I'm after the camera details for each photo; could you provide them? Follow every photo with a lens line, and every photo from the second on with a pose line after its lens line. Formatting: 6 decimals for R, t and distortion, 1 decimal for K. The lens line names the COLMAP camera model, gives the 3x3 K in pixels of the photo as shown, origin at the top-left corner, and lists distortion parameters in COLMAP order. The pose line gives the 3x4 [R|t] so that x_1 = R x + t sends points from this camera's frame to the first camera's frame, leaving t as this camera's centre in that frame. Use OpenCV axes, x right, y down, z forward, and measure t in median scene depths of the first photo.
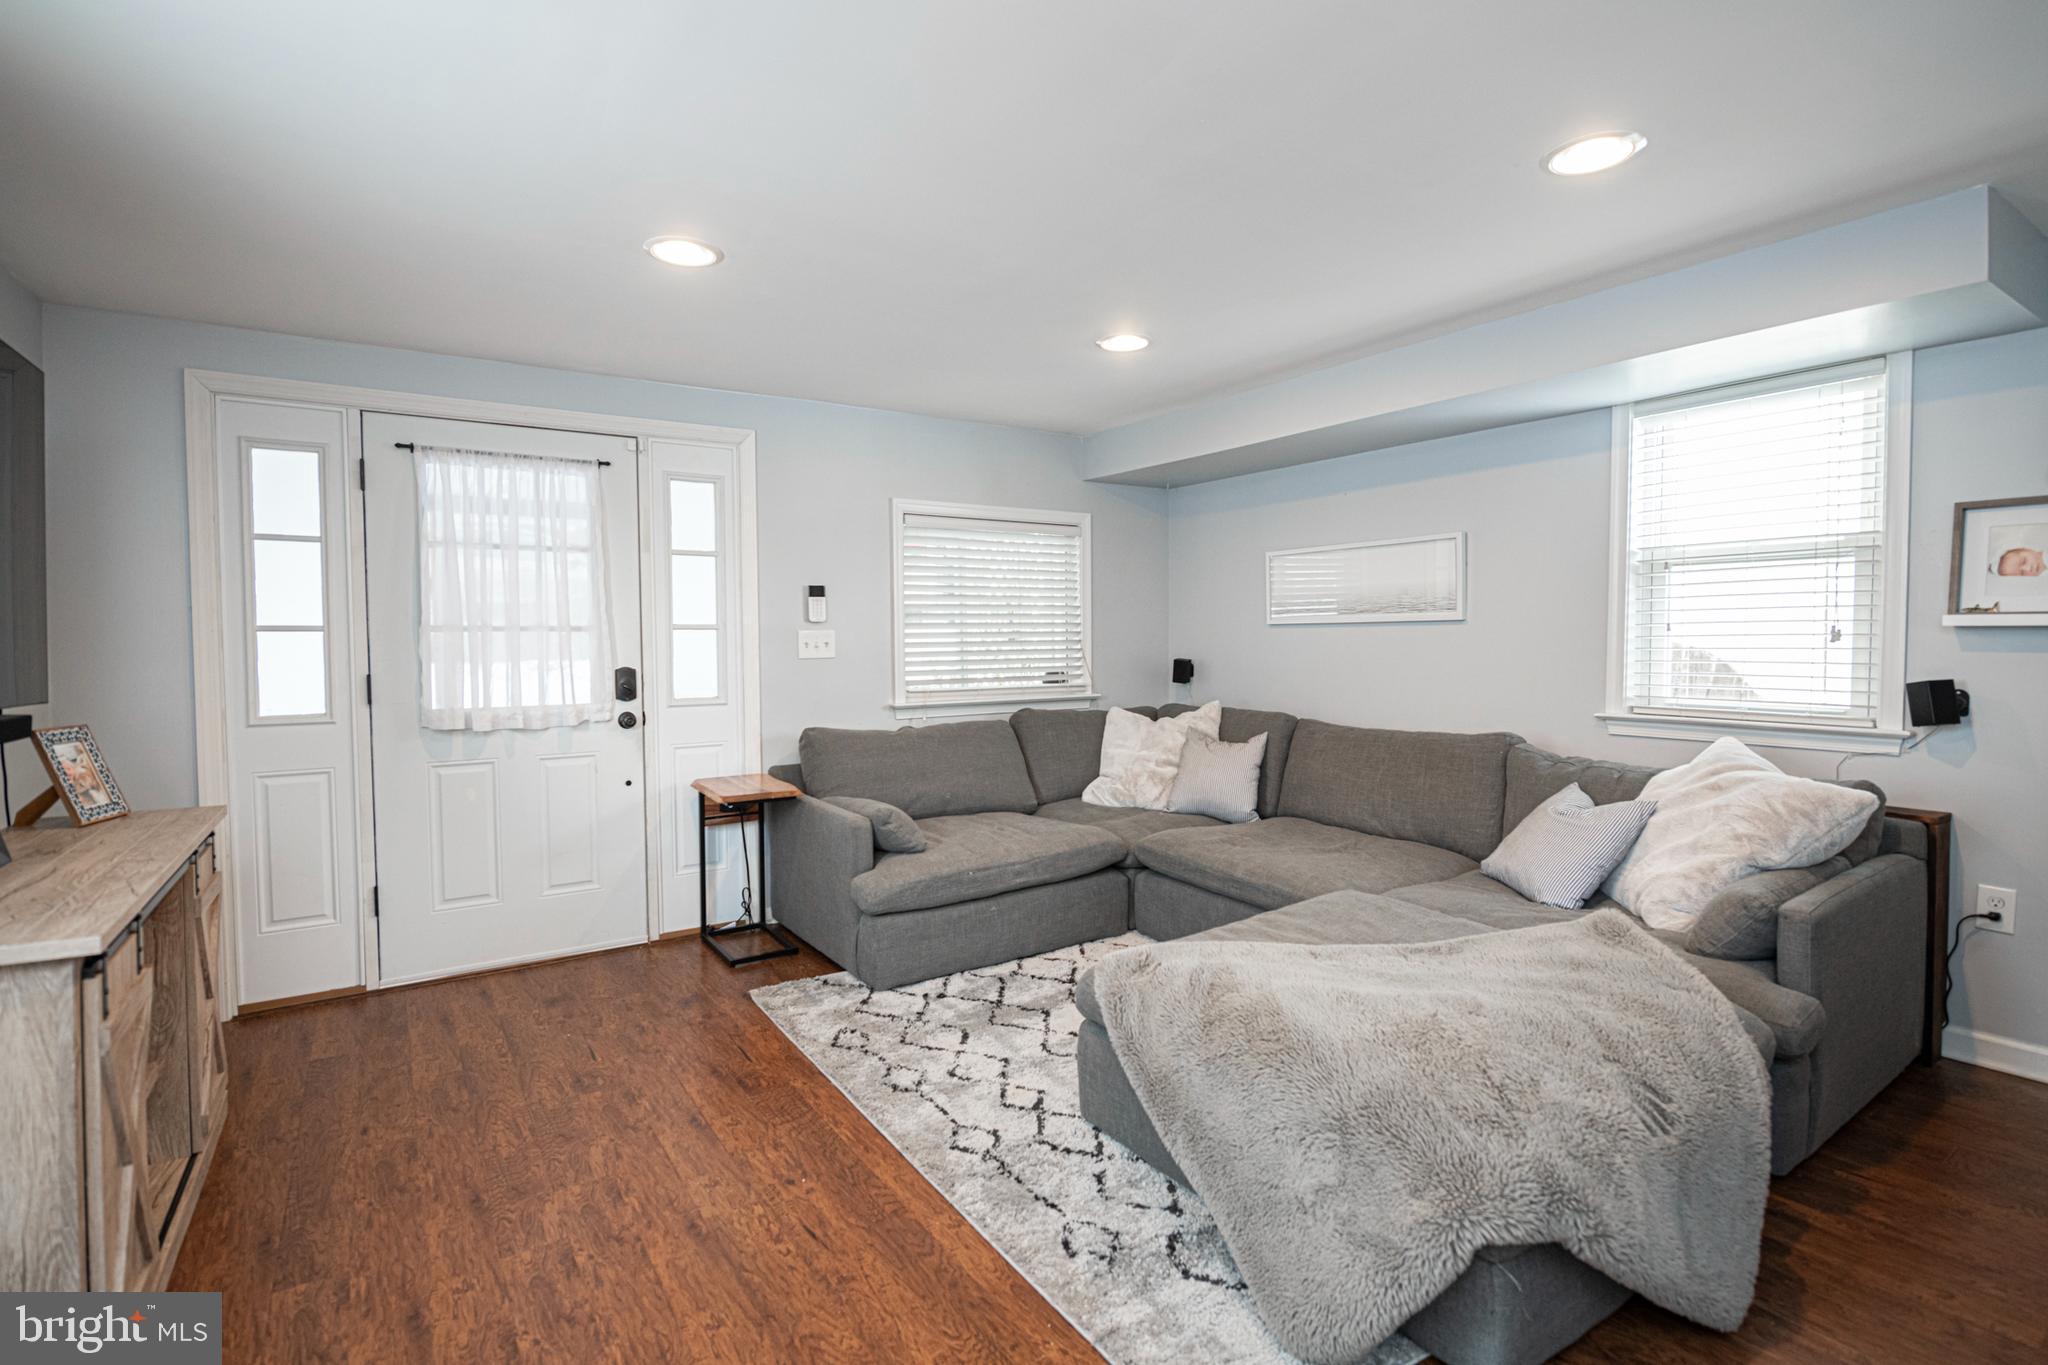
lens RADIAL K [[965.1, 0, 1019.2], [0, 965.1, 662.6], [0, 0, 1]] dist [0.020640, -0.012283]
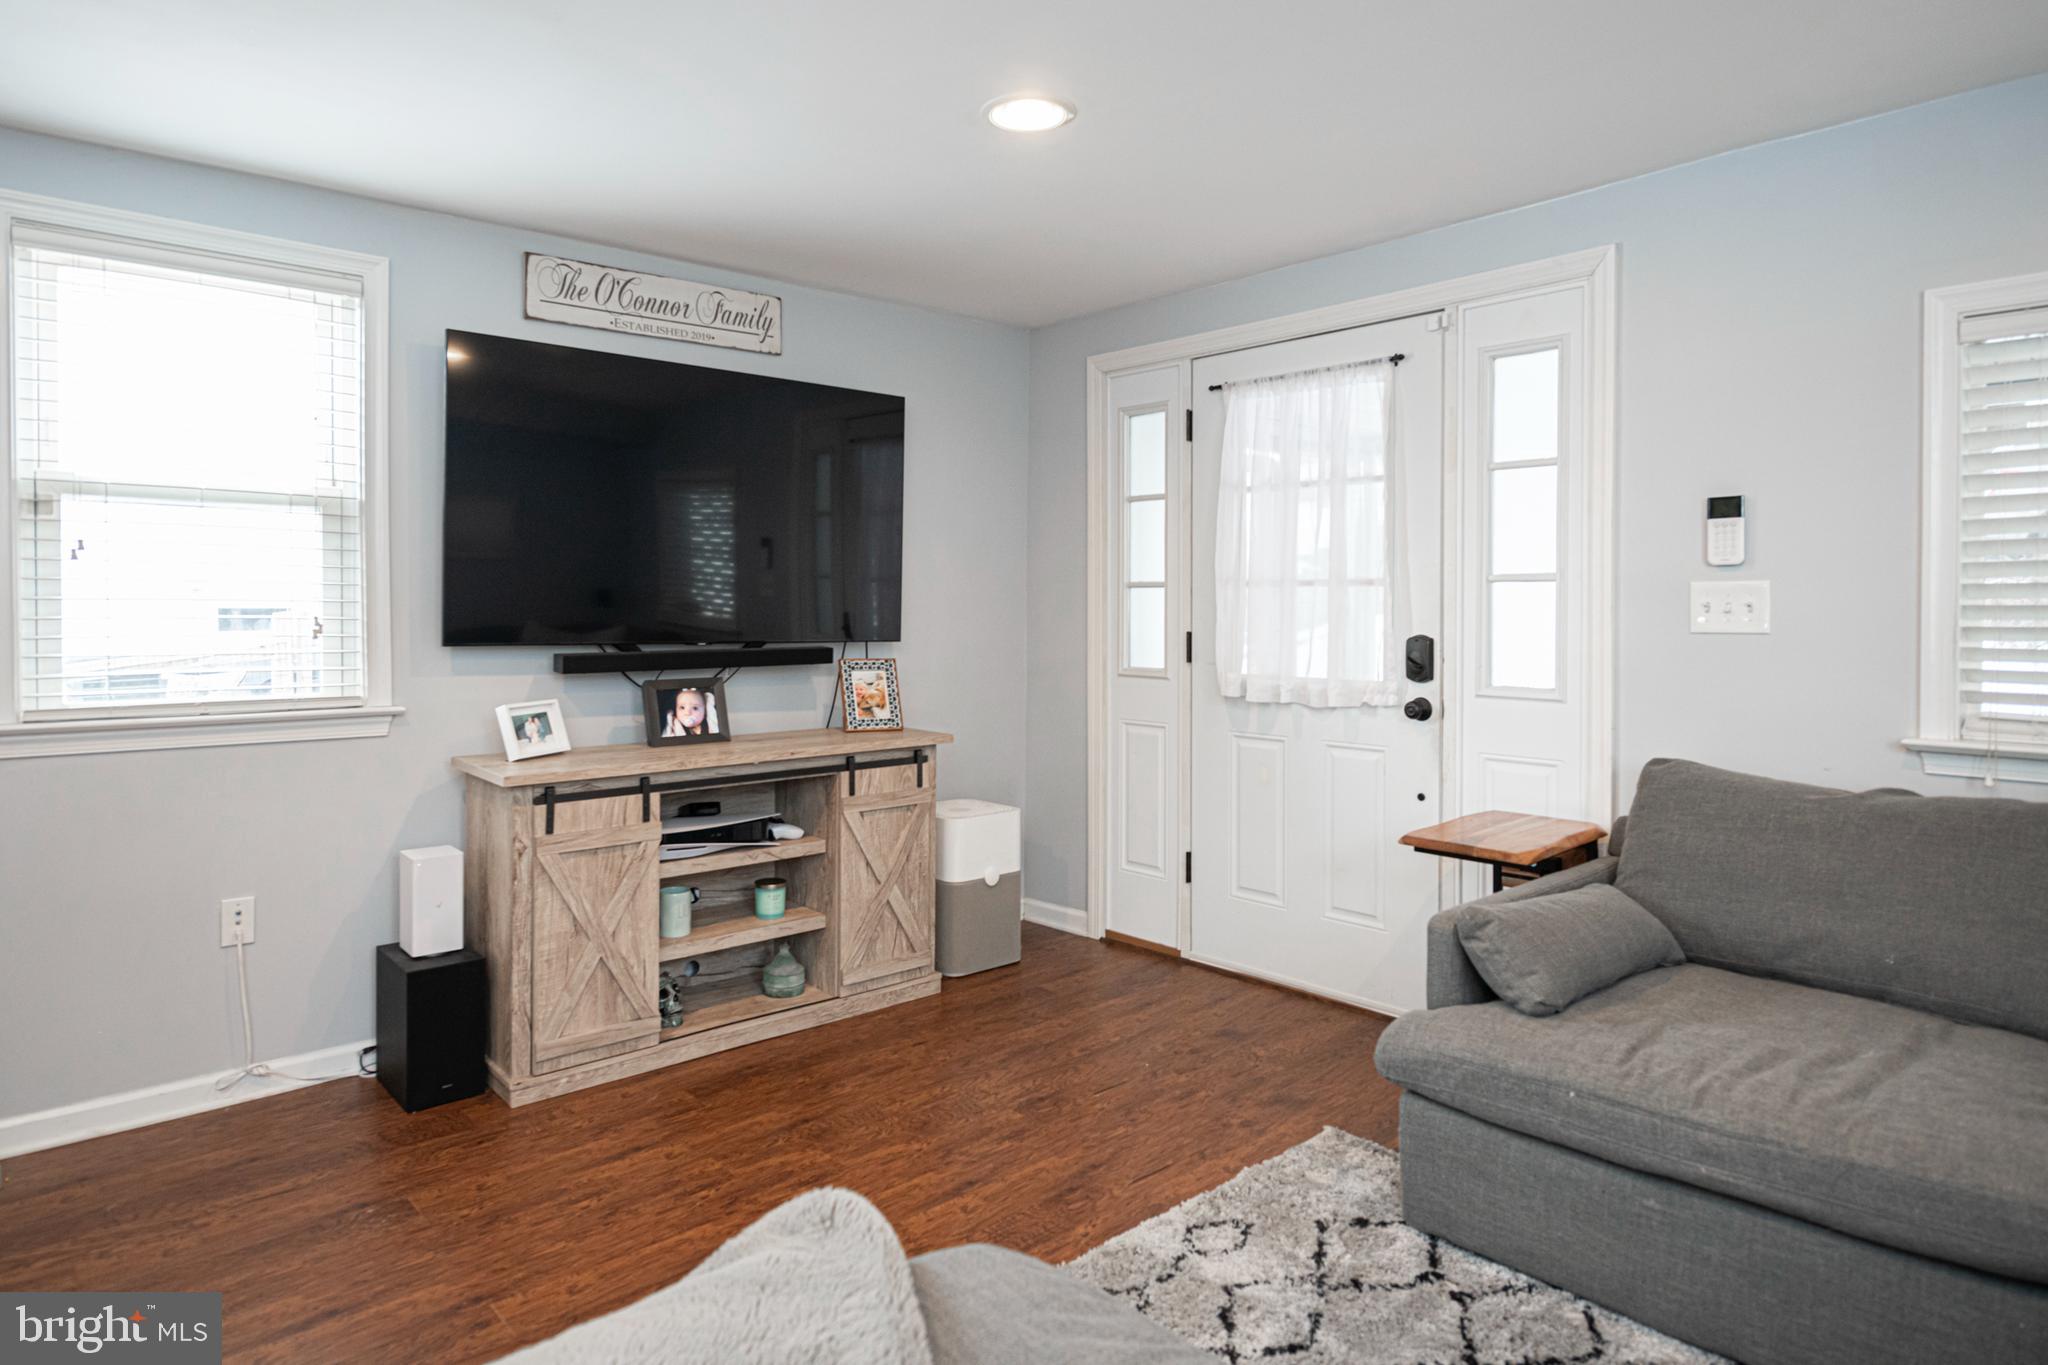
lens RADIAL K [[1222.1, 0, 1021.3], [0, 1222.1, 615.0], [0, 0, 1]] dist [0.001297, -0.000142]
pose [[0.146987, 0.019604, -0.988944, 0.498281], [-0.026158, 0.999531, 0.015926, -0.018738], [0.988793, 0.023528, 0.147431, 0.642162]]
